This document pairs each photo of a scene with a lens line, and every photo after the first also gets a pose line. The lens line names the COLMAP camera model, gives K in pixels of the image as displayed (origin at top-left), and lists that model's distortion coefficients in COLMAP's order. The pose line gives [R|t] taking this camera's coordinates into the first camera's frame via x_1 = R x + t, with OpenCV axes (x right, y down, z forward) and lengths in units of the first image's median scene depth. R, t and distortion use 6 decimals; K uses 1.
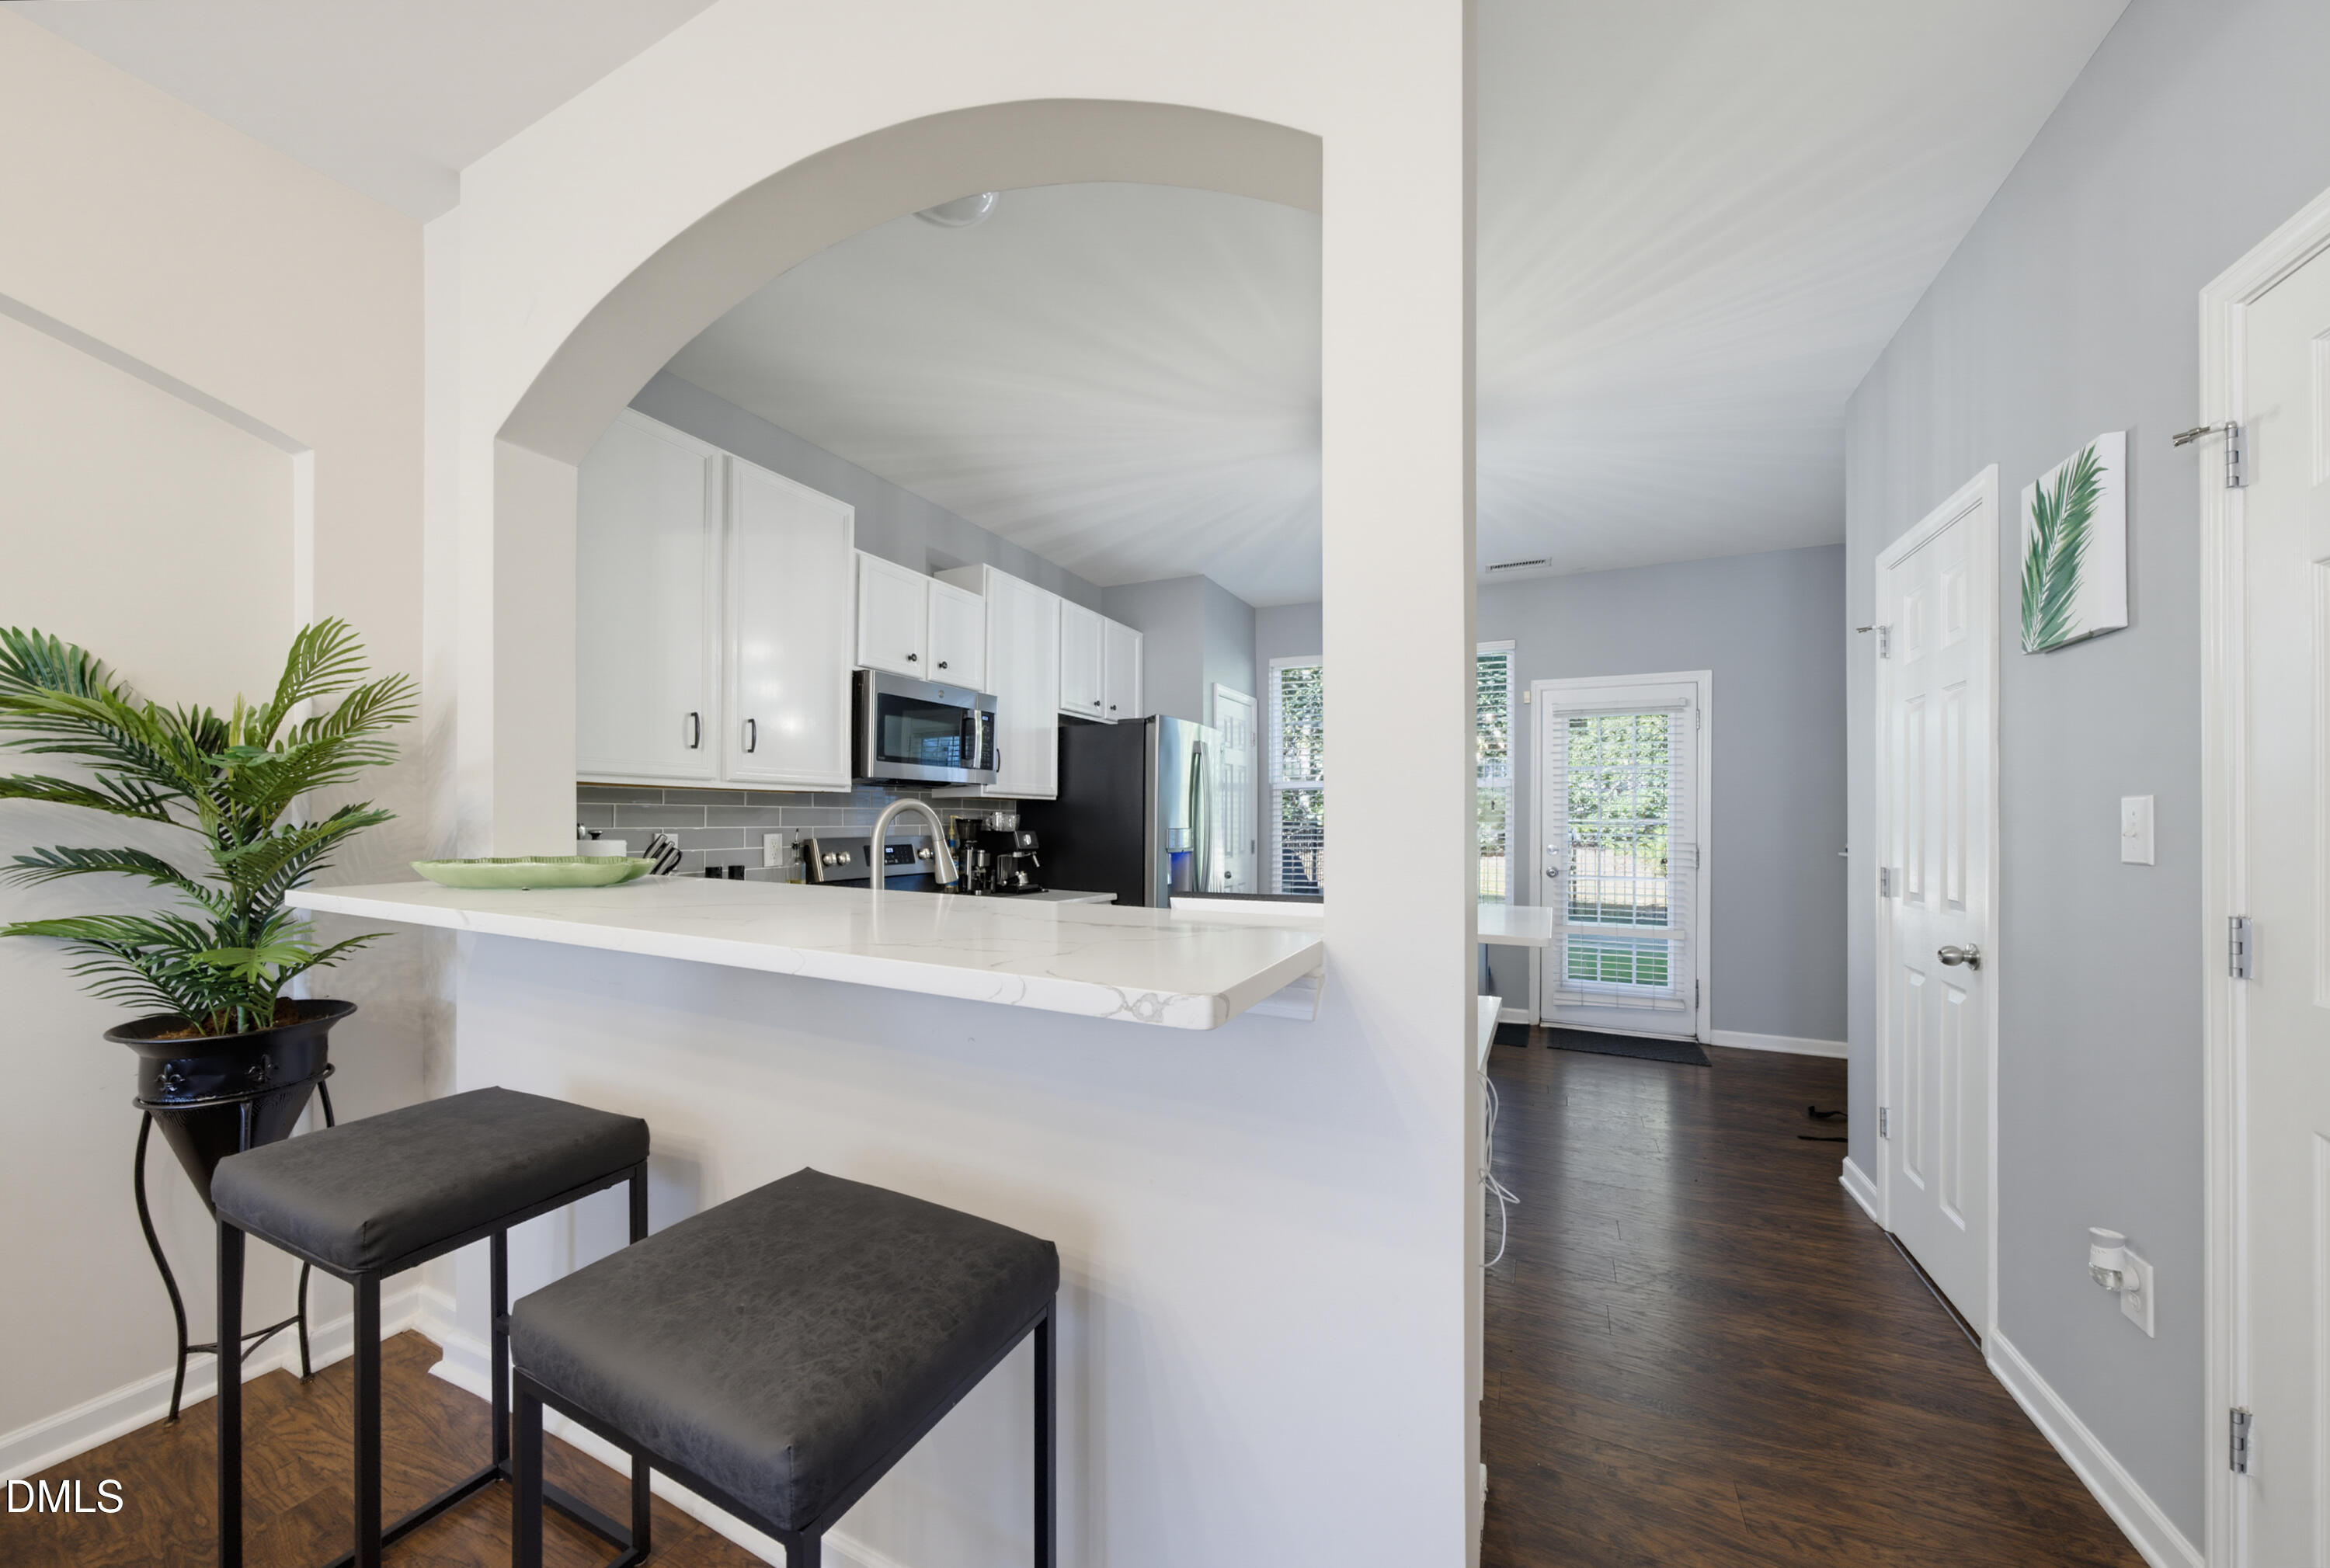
lens RADIAL K [[810.7, 0, 1169.9], [0, 810.7, 807.4], [0, 0, 1]] dist [-0.039654, 0.000117]
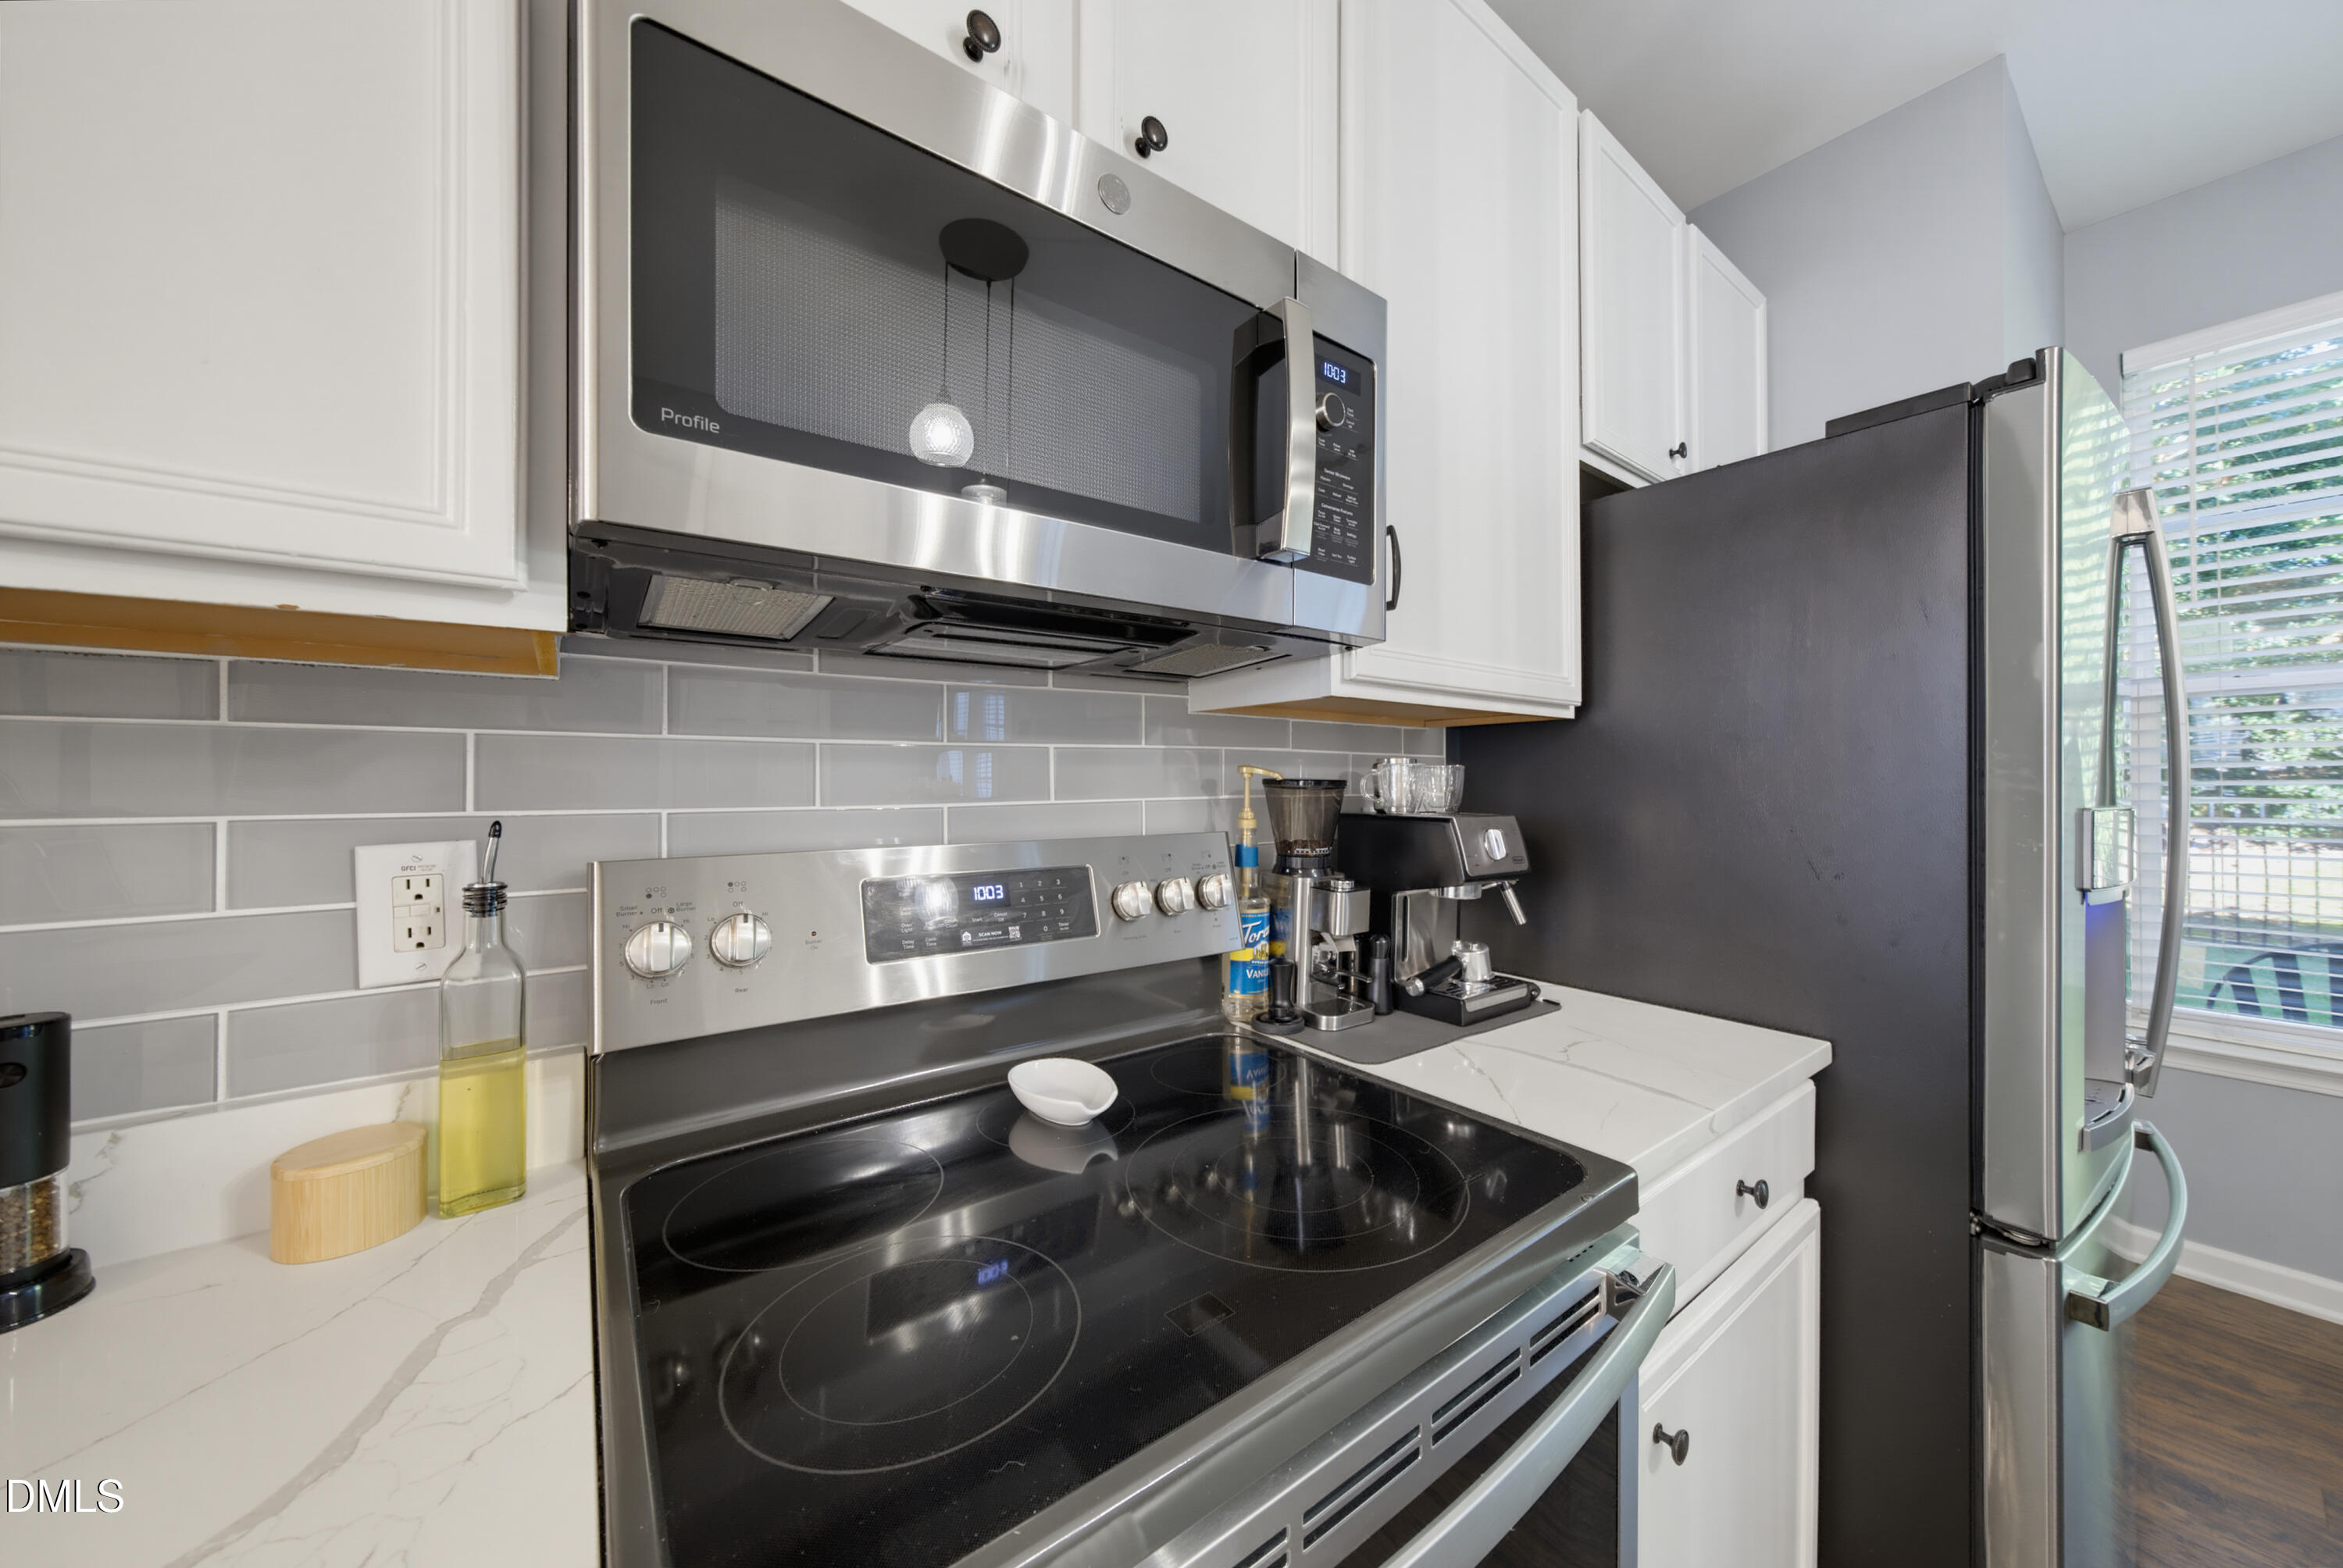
lens RADIAL K [[798.8, 0, 1175.4], [0, 798.8, 786.9], [0, 0, 1]] dist [-0.000199, 0.000463]
pose [[0.885850, -0.005310, -0.463941, -0.147184], [0.013342, 0.999813, 0.014031, 0.012771], [0.463779, -0.018619, 0.885755, 0.699396]]
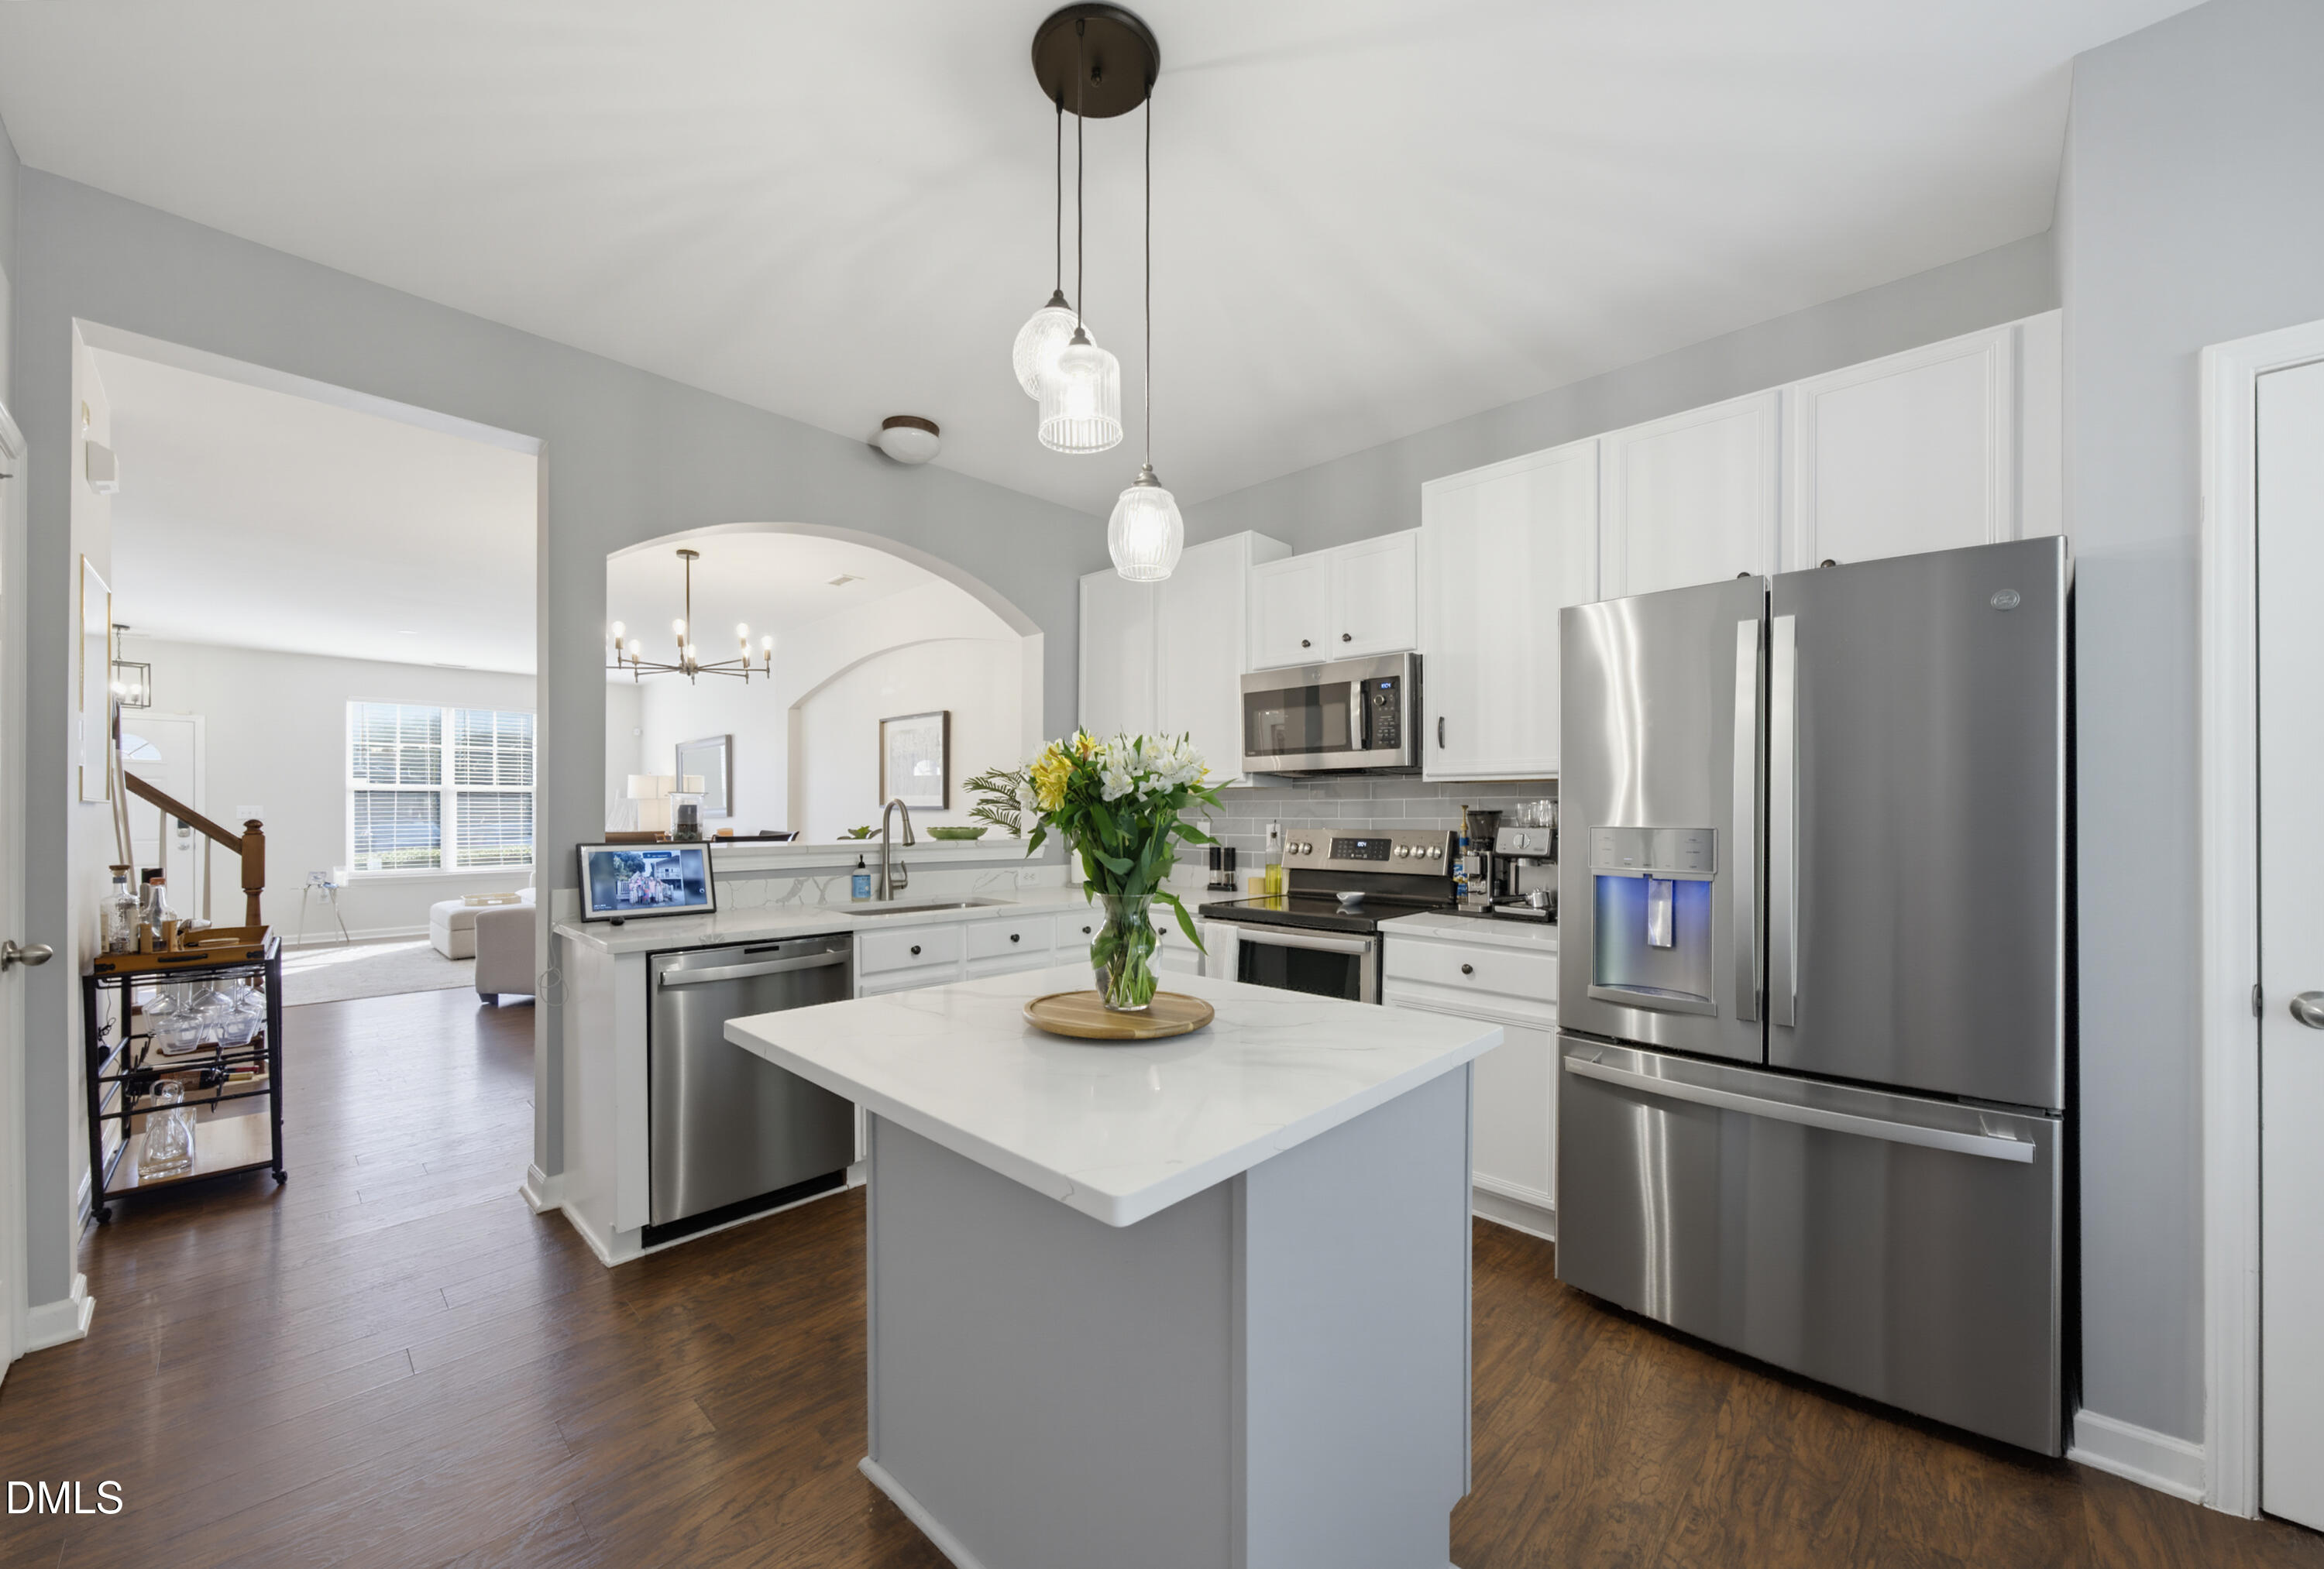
lens RADIAL K [[867.8, 0, 1099.0], [0, 867.8, 801.7], [0, 0, 1]] dist [0.024592, 0.000048]
pose [[-0.356805, -0.014926, -0.934060, 0.618517], [0.006439, 0.999809, -0.018436, 0.018688], [0.934157, -0.012593, -0.356641, 0.953246]]
